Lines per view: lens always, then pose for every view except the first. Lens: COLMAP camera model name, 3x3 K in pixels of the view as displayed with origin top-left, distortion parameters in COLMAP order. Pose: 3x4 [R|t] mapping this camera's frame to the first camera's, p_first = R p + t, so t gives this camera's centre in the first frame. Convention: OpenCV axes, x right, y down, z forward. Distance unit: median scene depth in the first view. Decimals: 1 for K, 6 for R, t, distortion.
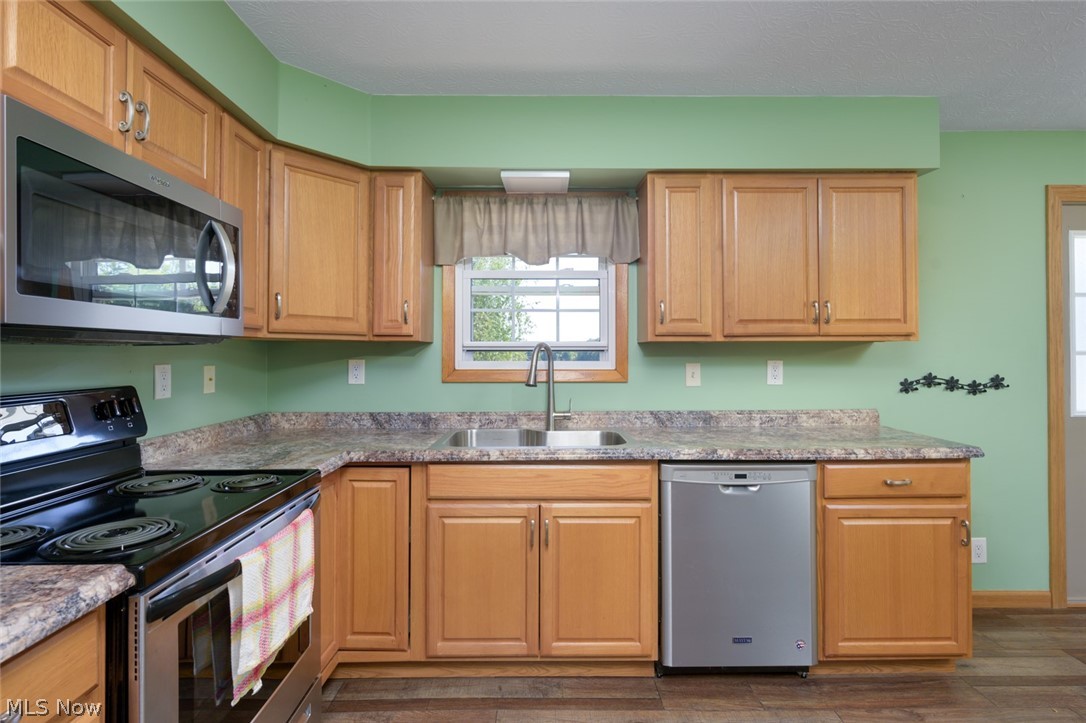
lens RADIAL K [[507.7, 0, 545.5], [0, 507.7, 347.4], [0, 0, 1]] dist [0.001363, -0.002077]
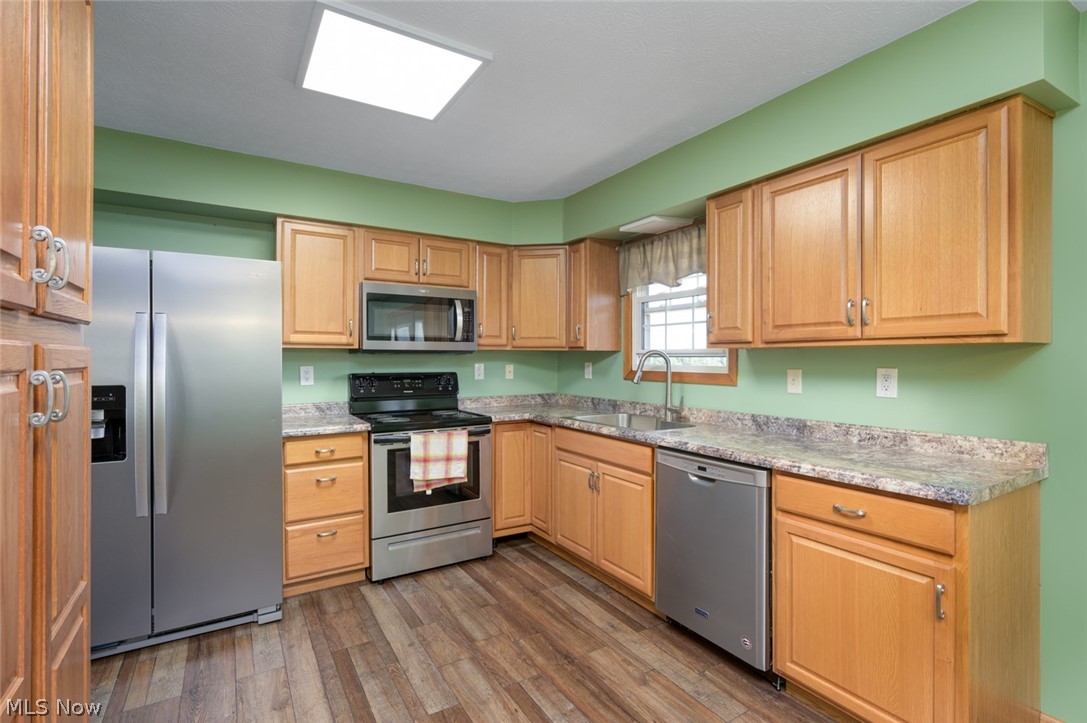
lens RADIAL K [[508.1, 0, 543.5], [0, 508.1, 358.9], [0, 0, 1]] dist [0.001363, -0.002077]
pose [[0.518476, 0.003361, -0.855086, 0.993118], [0.005807, 0.999955, 0.007451, 0.000662], [0.855072, -0.008829, 0.518433, 0.099723]]
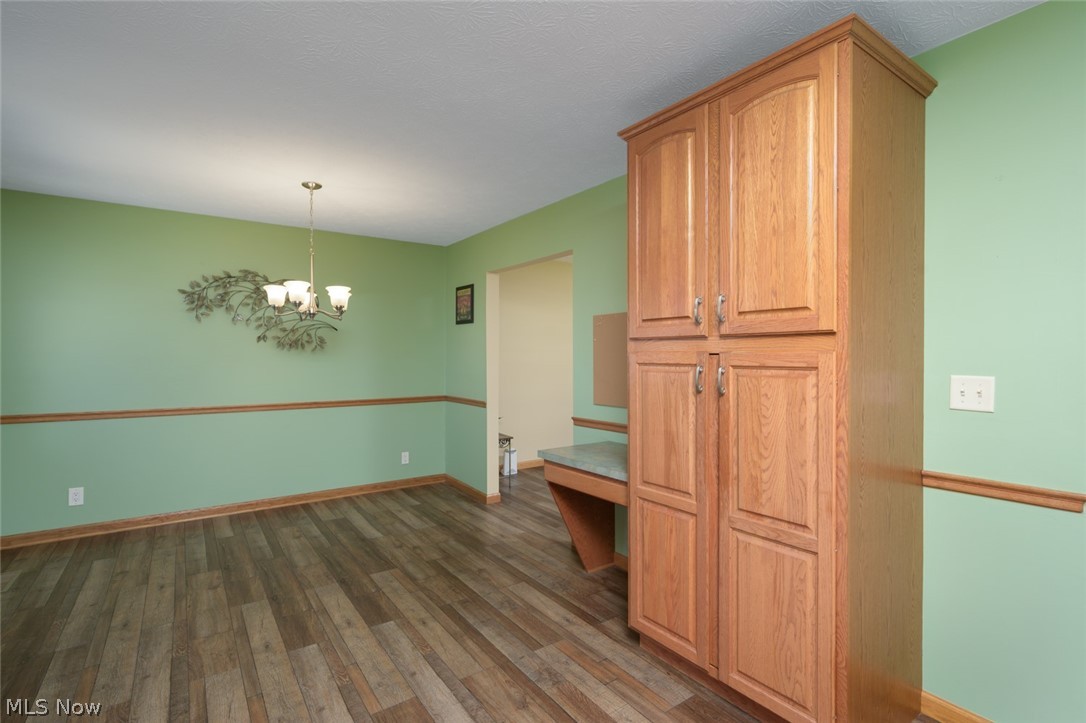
lens RADIAL K [[507.7, 0, 554.3], [0, 507.7, 366.5], [0, 0, 1]] dist [0.001363, -0.002077]
pose [[-0.579544, -0.009359, 0.814887, -0.859910], [-0.010284, 0.999938, 0.004170, 0.016900], [-0.814876, -0.005963, -0.579605, 0.556264]]
